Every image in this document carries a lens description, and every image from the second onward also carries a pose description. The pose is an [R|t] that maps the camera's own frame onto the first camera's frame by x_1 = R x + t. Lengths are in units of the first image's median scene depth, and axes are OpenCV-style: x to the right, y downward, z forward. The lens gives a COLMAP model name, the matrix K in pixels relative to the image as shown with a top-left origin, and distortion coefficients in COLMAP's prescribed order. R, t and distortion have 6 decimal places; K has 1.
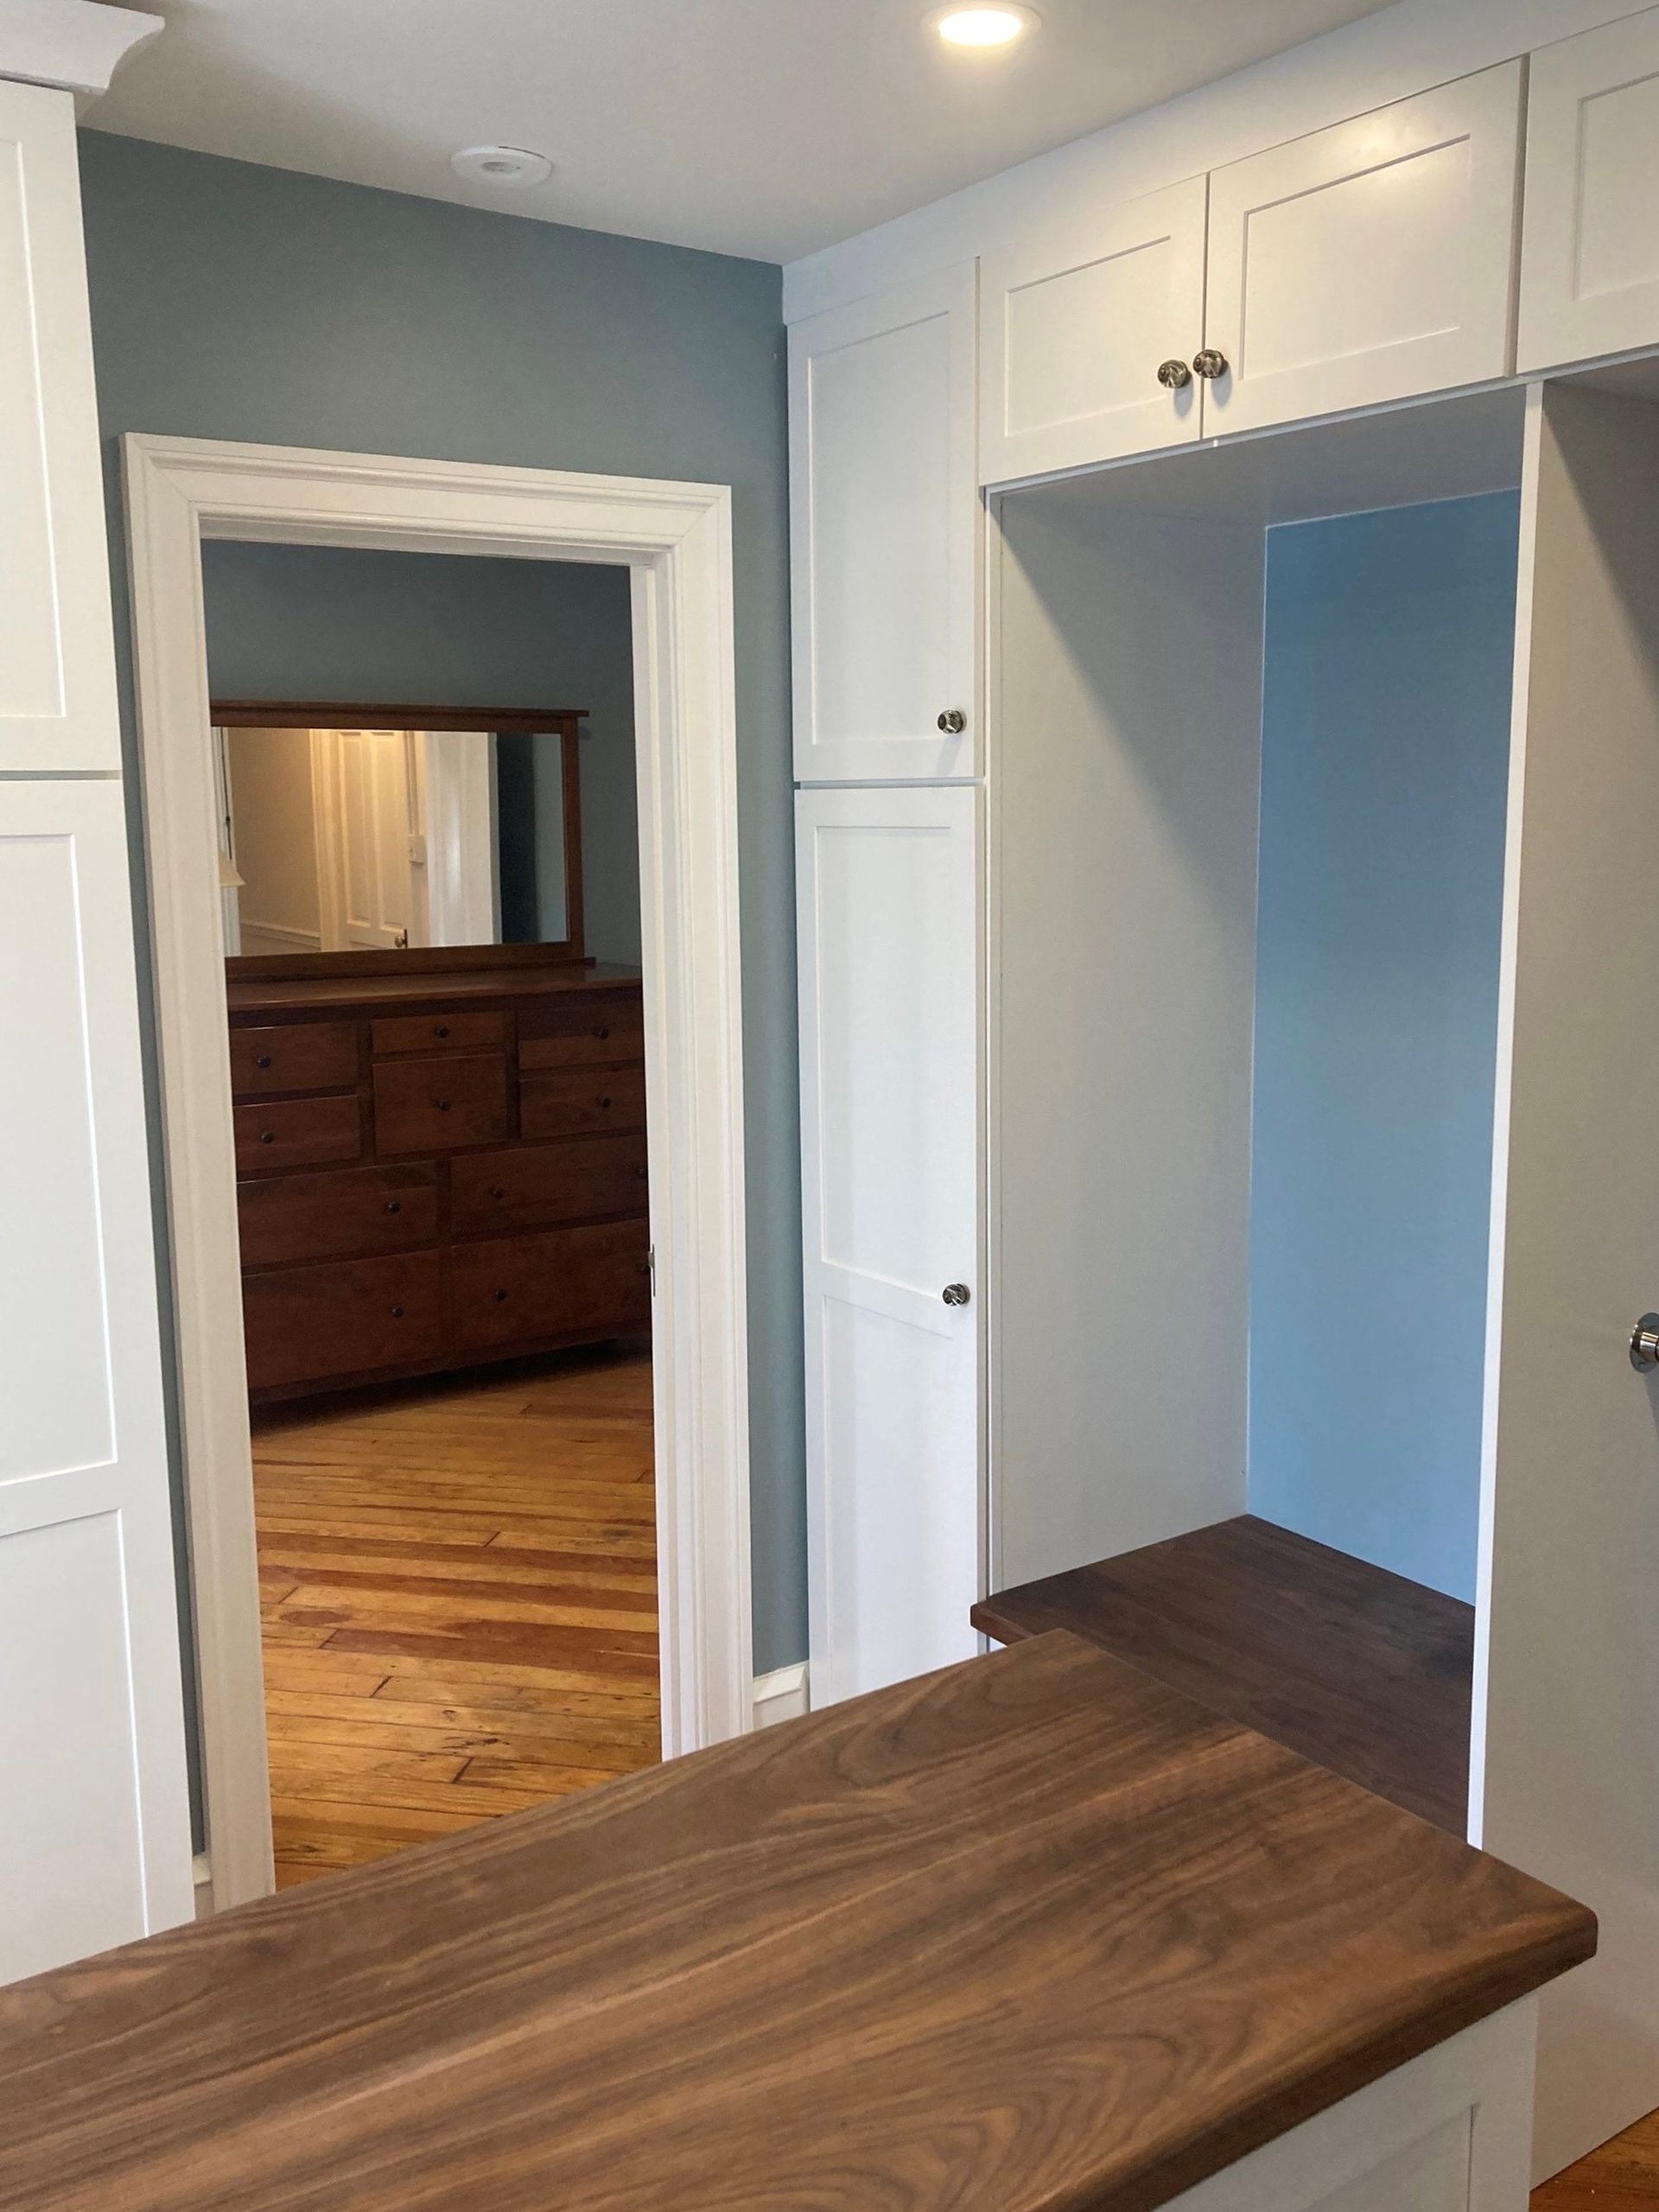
lens RADIAL K [[1897.1, 0, 829.5], [0, 1897.1, 1106.0], [0, 0, 1]] dist [-0.096364, 0.000051]
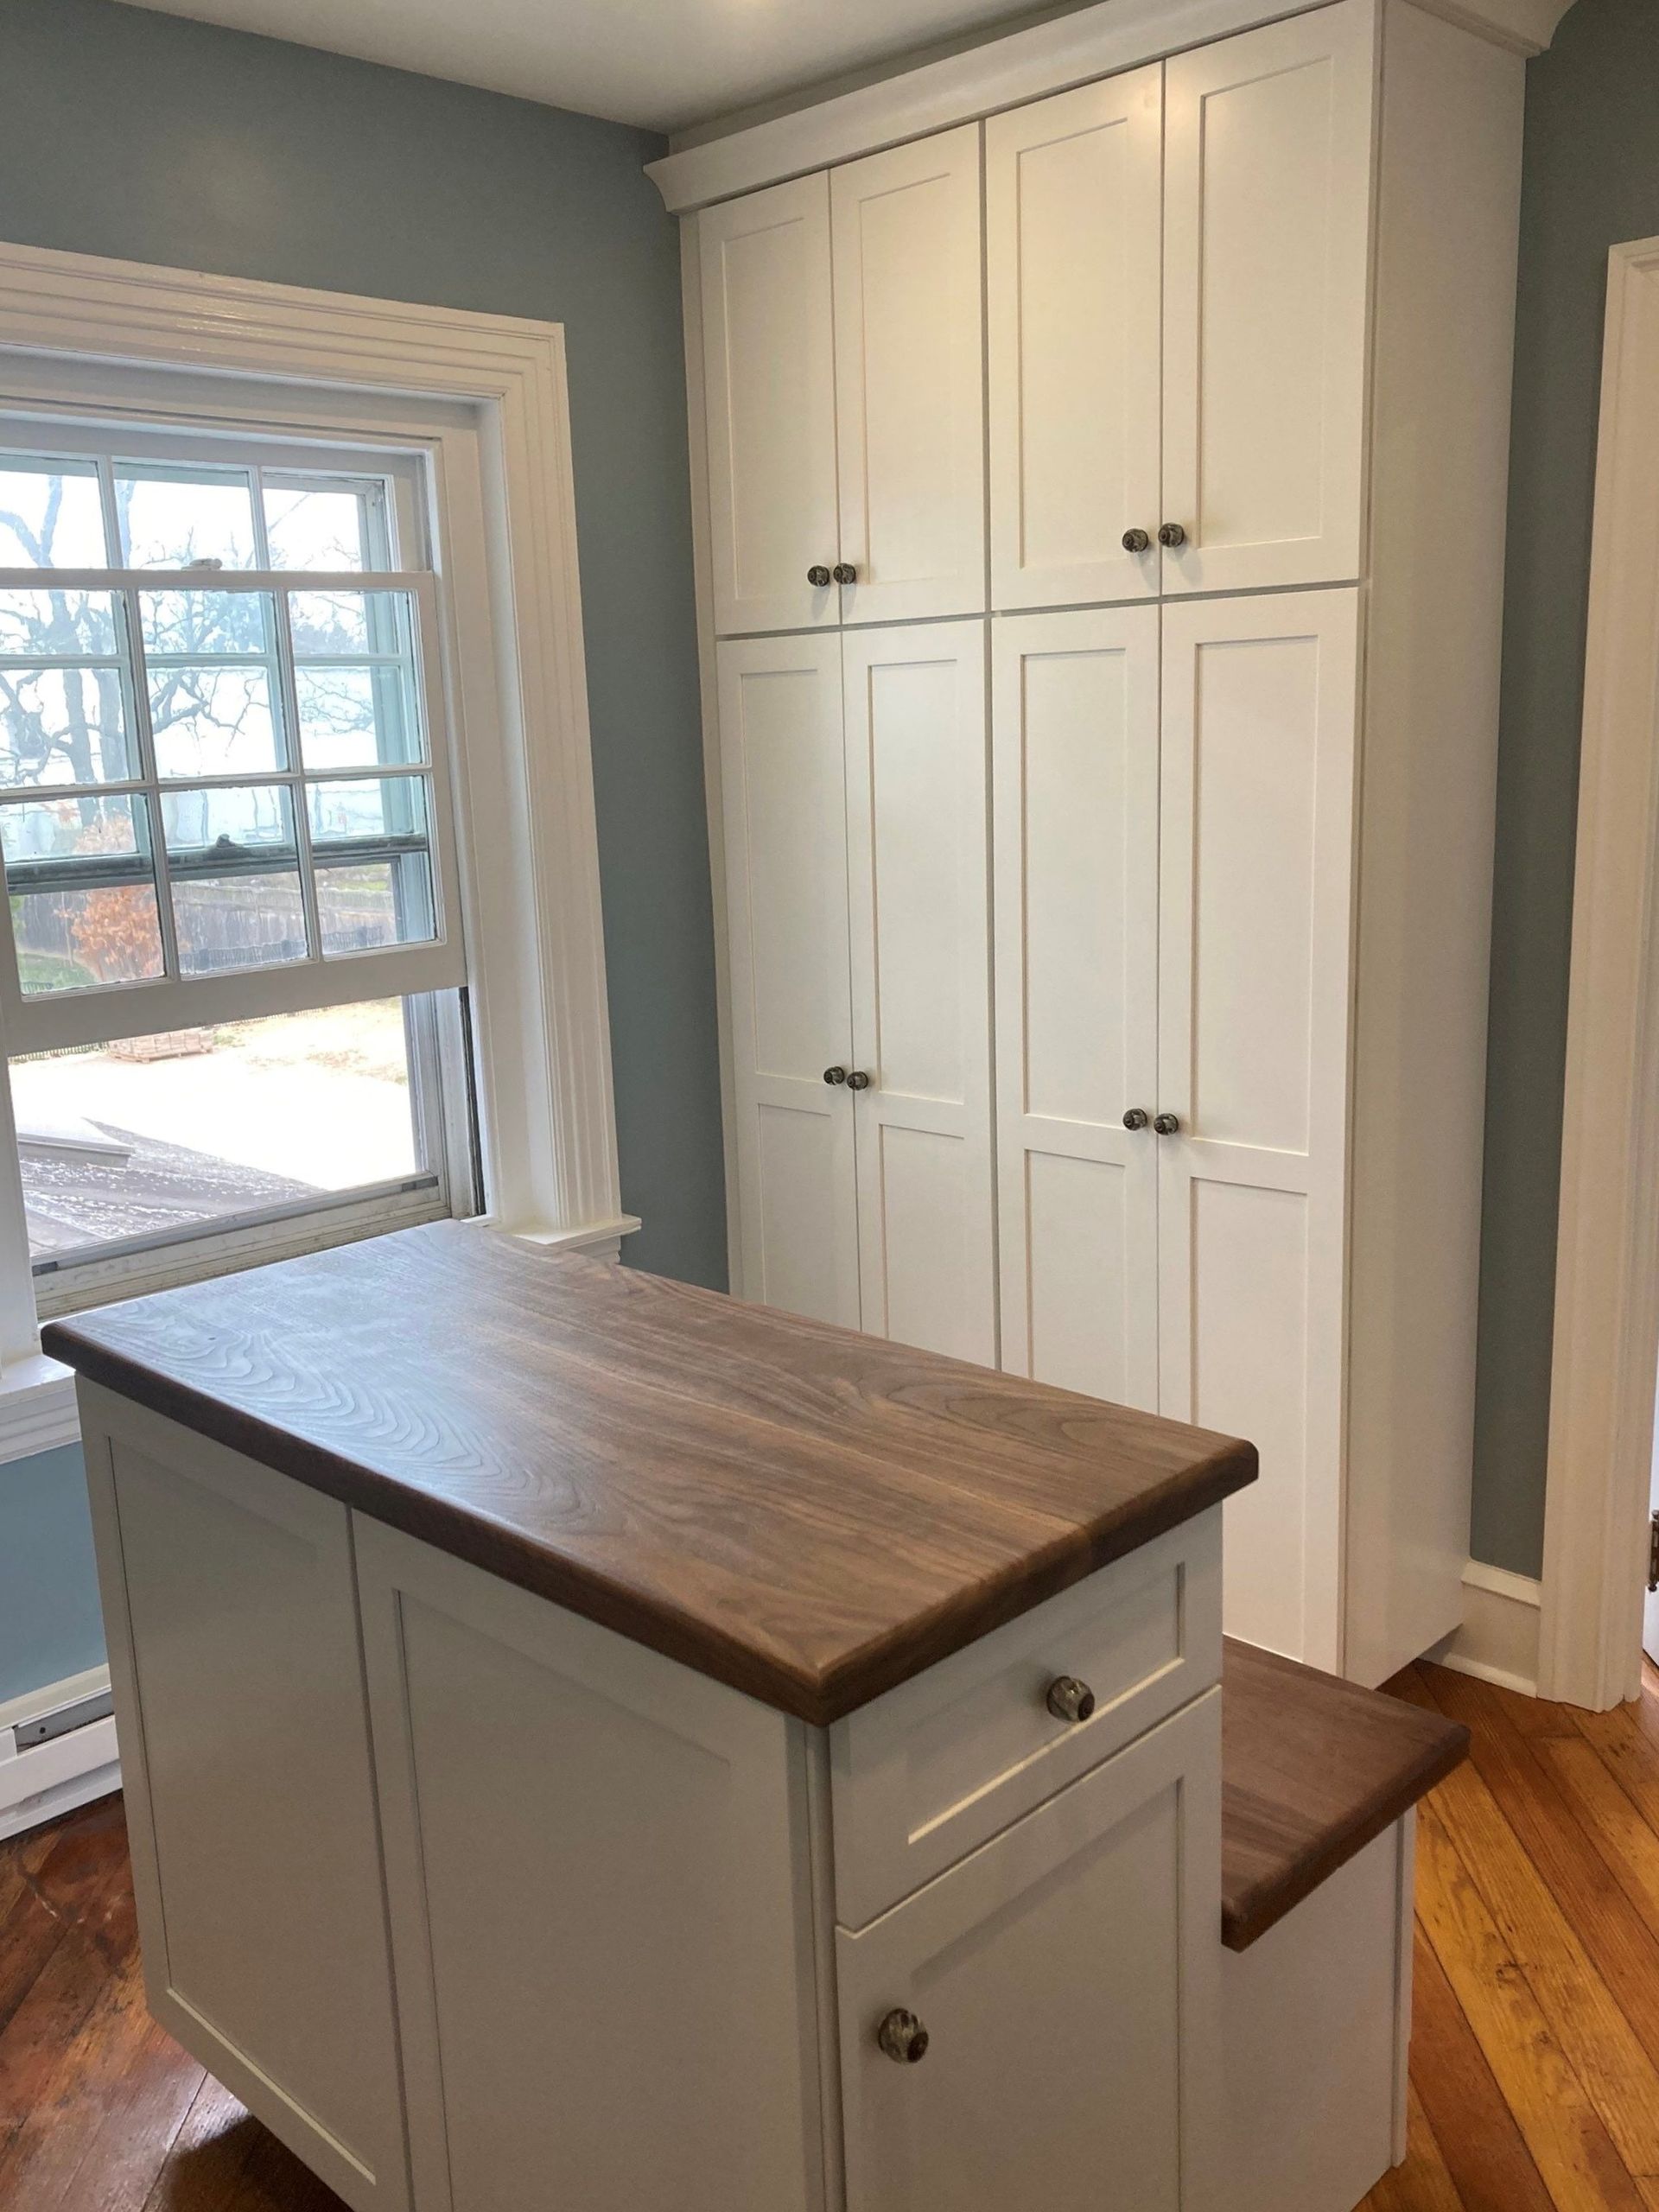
lens RADIAL K [[1818.4, 0, 829.5], [0, 1818.4, 1106.0], [0, 0, 1]] dist [0.023894, 0.012453]
pose [[0.176976, 0.213664, -0.960743, 1.270292], [-0.097742, 0.975141, 0.198862, -0.093607], [0.979350, 0.058712, 0.193461, 0.739173]]
